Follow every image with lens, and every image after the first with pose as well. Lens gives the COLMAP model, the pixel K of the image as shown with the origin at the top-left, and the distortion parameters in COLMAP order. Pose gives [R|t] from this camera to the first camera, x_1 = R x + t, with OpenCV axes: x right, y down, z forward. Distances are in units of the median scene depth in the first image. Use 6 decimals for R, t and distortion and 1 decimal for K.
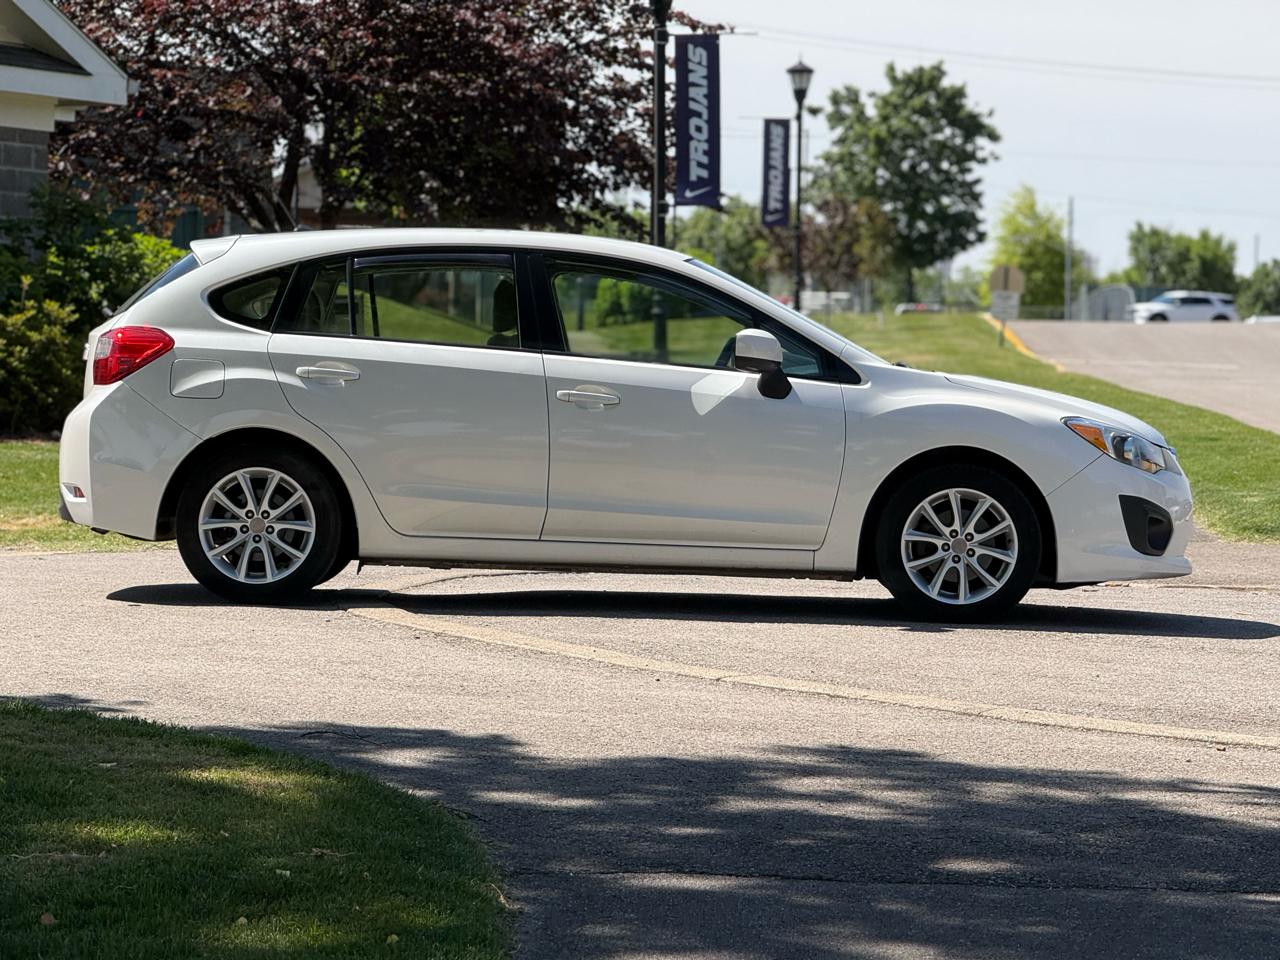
lens RADIAL K [[3807.0, 0, 639.4], [0, 3807.0, 549.3], [0, 0, 1]] dist [0.110663, 0.347656]
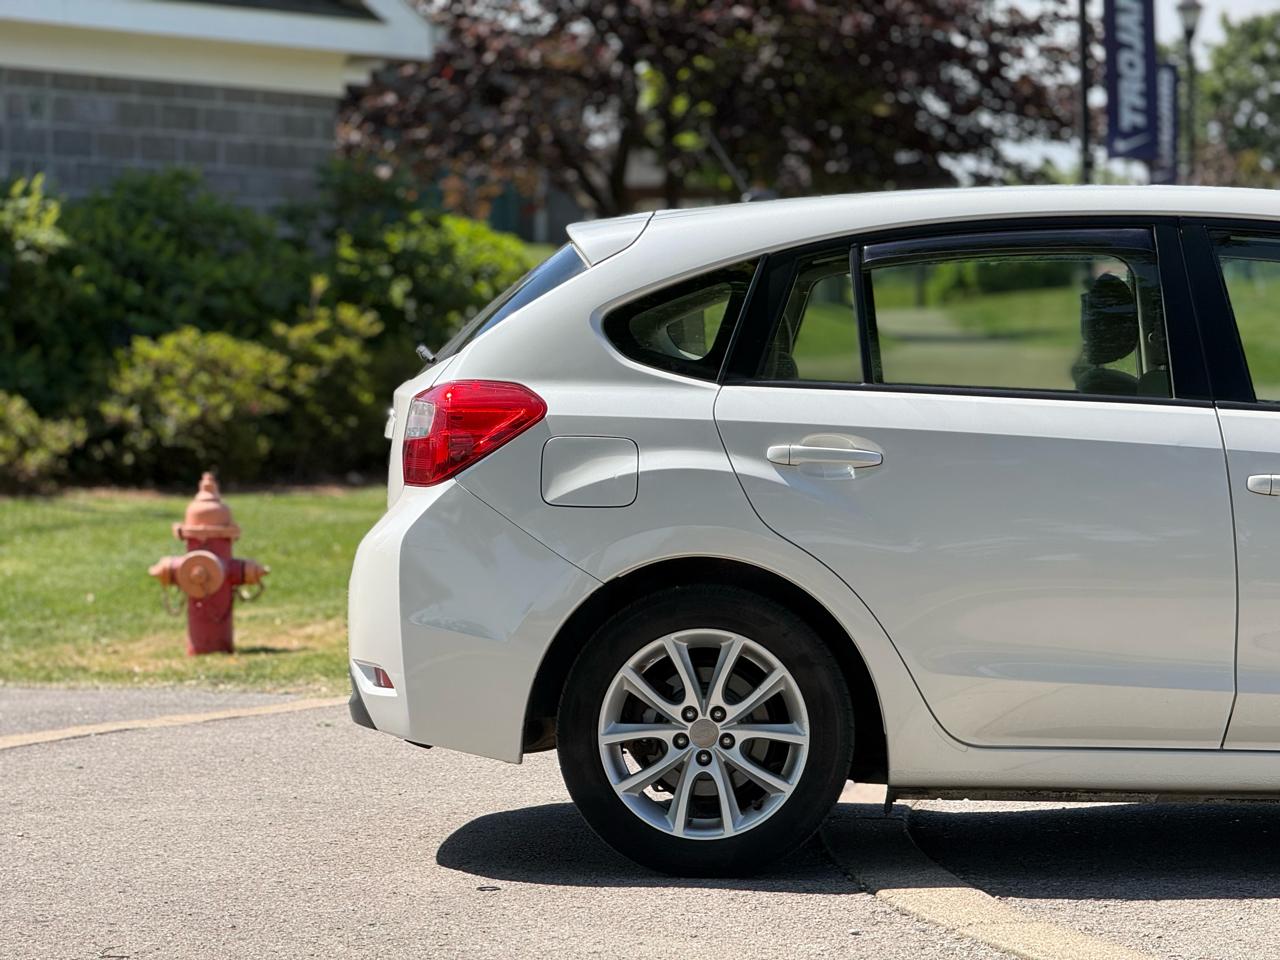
lens RADIAL K [[4106.0, 0, 693.7], [0, 4106.0, 476.5], [0, 0, 1]] dist [0.106527, 2.861301]
pose [[0.997095, -0.028153, -0.070770, -0.031135], [0.026970, 0.999481, -0.017615, -0.017618], [0.071229, 0.015656, 0.997337, 0.215728]]
